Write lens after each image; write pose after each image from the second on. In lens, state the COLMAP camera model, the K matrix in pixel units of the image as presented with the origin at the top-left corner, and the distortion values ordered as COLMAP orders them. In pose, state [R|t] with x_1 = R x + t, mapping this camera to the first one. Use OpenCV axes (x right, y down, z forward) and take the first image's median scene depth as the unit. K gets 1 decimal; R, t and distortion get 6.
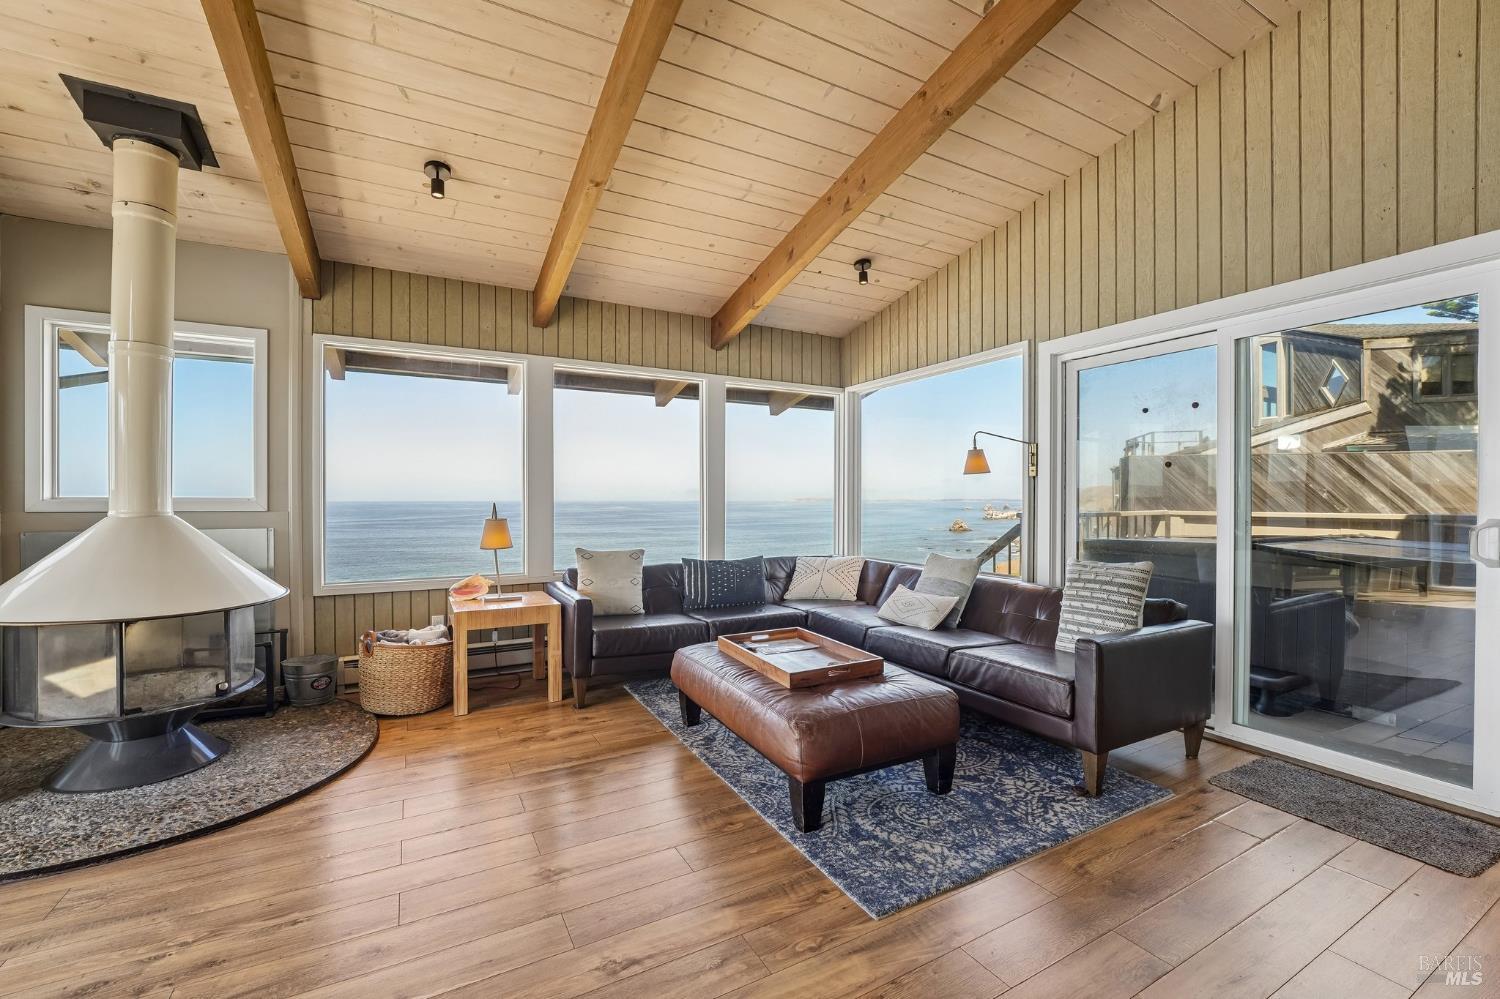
lens RADIAL K [[616.8, 0, 753.8], [0, 616.8, 498.2], [0, 0, 1]] dist [-0.022877, 0.003727]
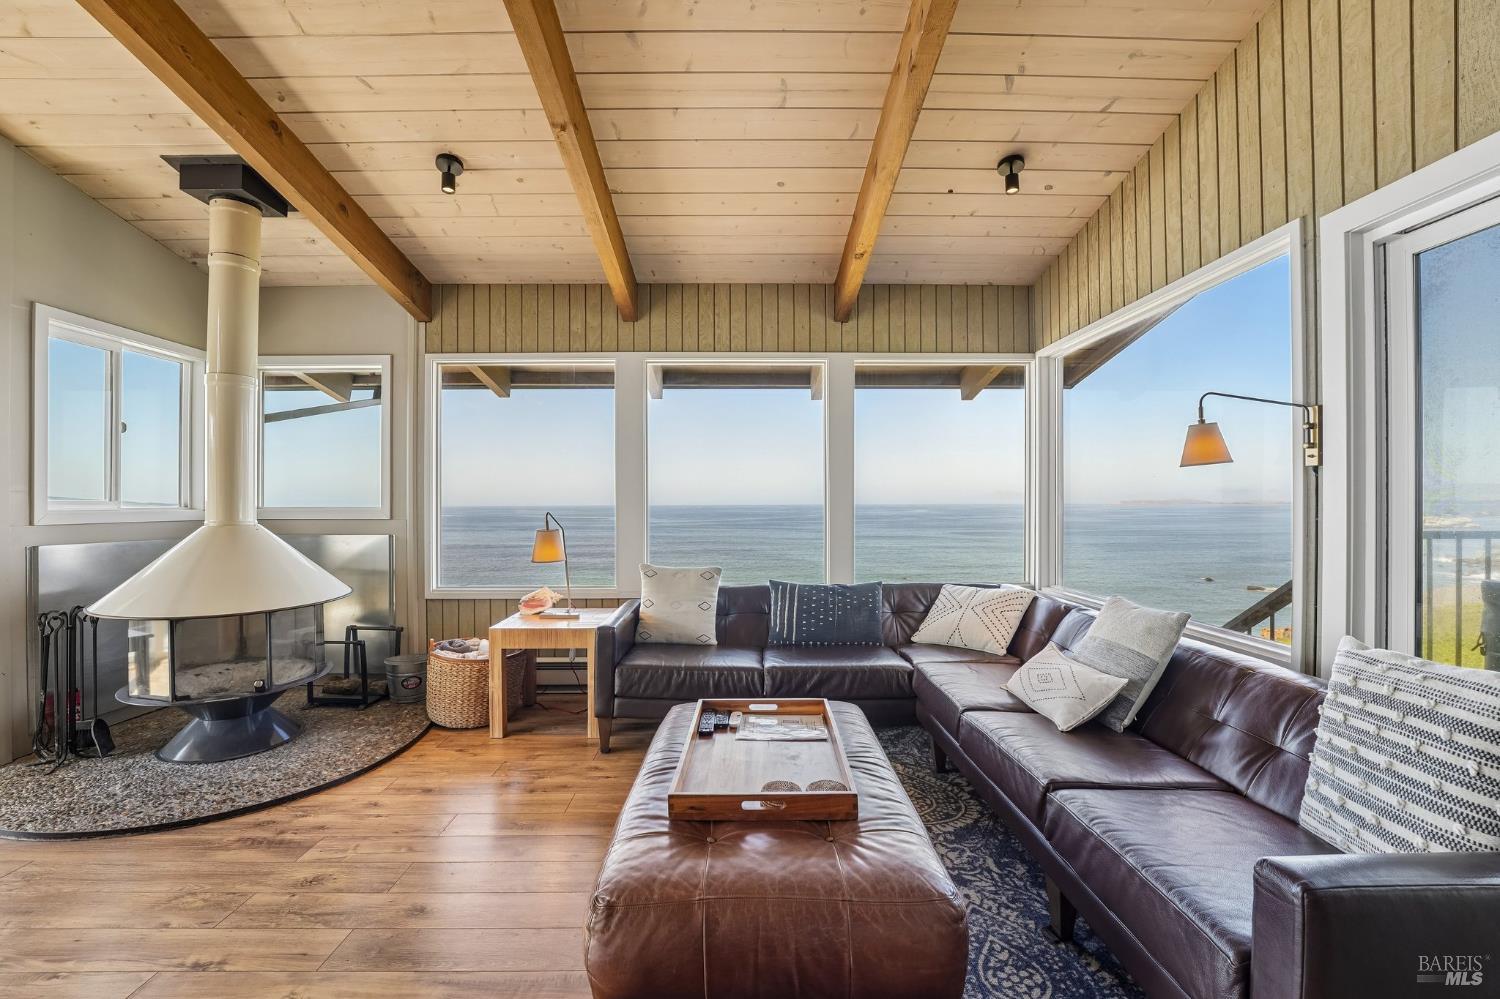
lens RADIAL K [[616.8, 0, 739.7], [0, 616.8, 496.2], [0, 0, 1]] dist [-0.022877, 0.003727]
pose [[0.882912, -0.006964, -0.469488, 0.274378], [0.002720, 0.999949, -0.009717, -0.006827], [0.469532, 0.007302, 0.882886, 0.313383]]
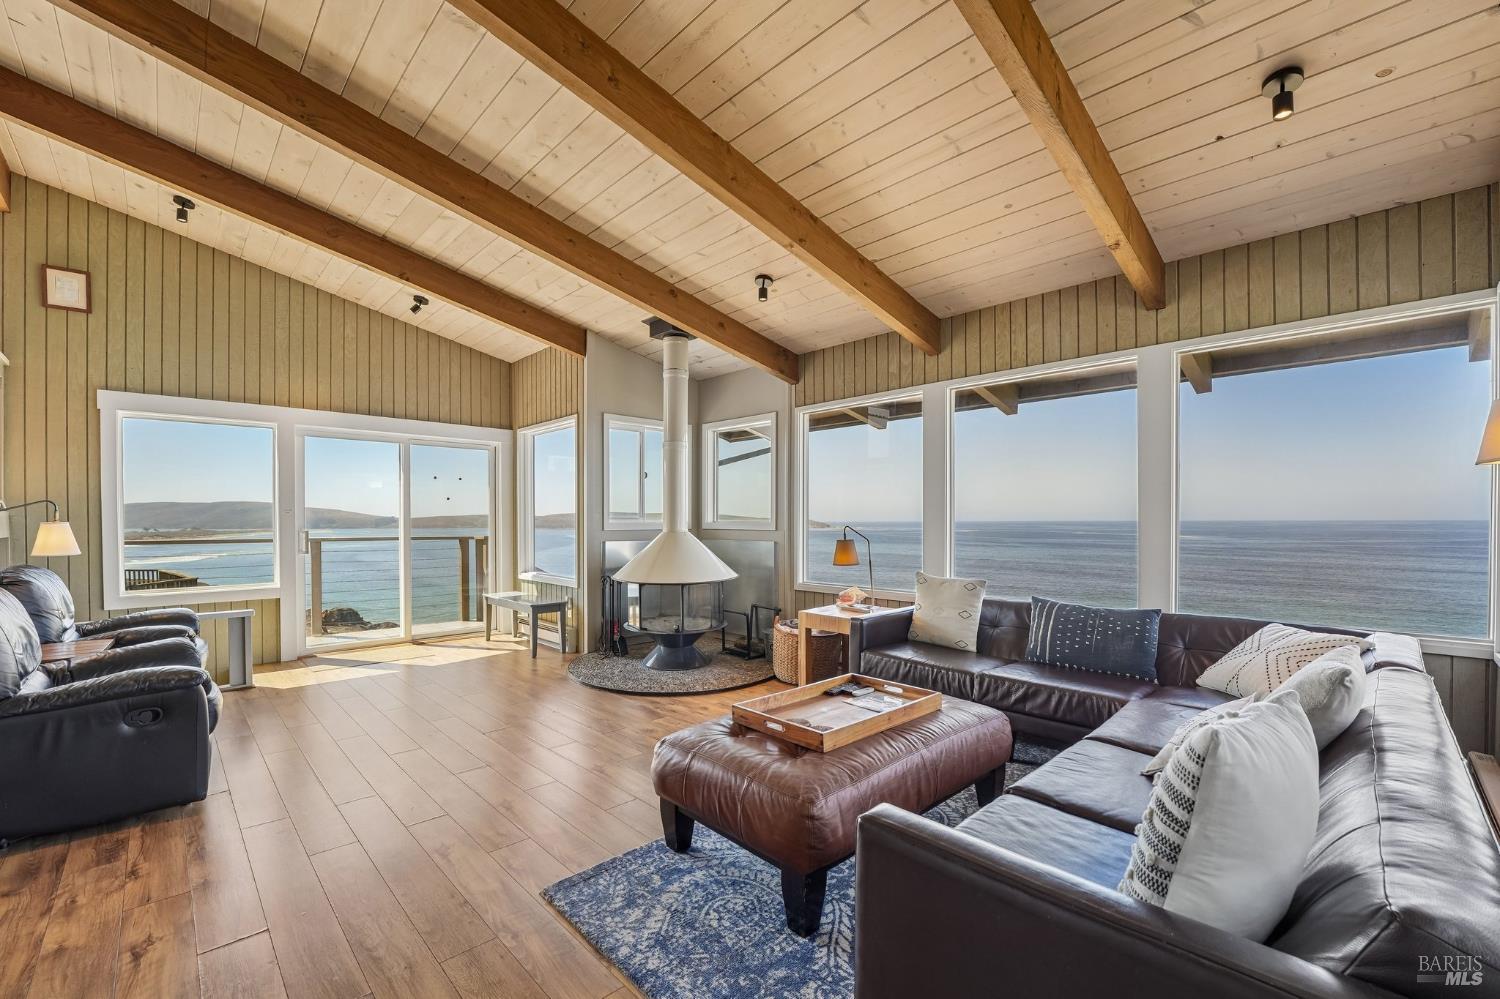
lens RADIAL K [[616.8, 0, 736.7], [0, 616.8, 512.0], [0, 0, 1]] dist [-0.022877, 0.003727]
pose [[0.260129, -0.013277, -0.965483, 0.661347], [-0.000113, 0.999905, -0.013781, -0.002455], [0.965574, 0.003694, 0.260103, 0.495053]]
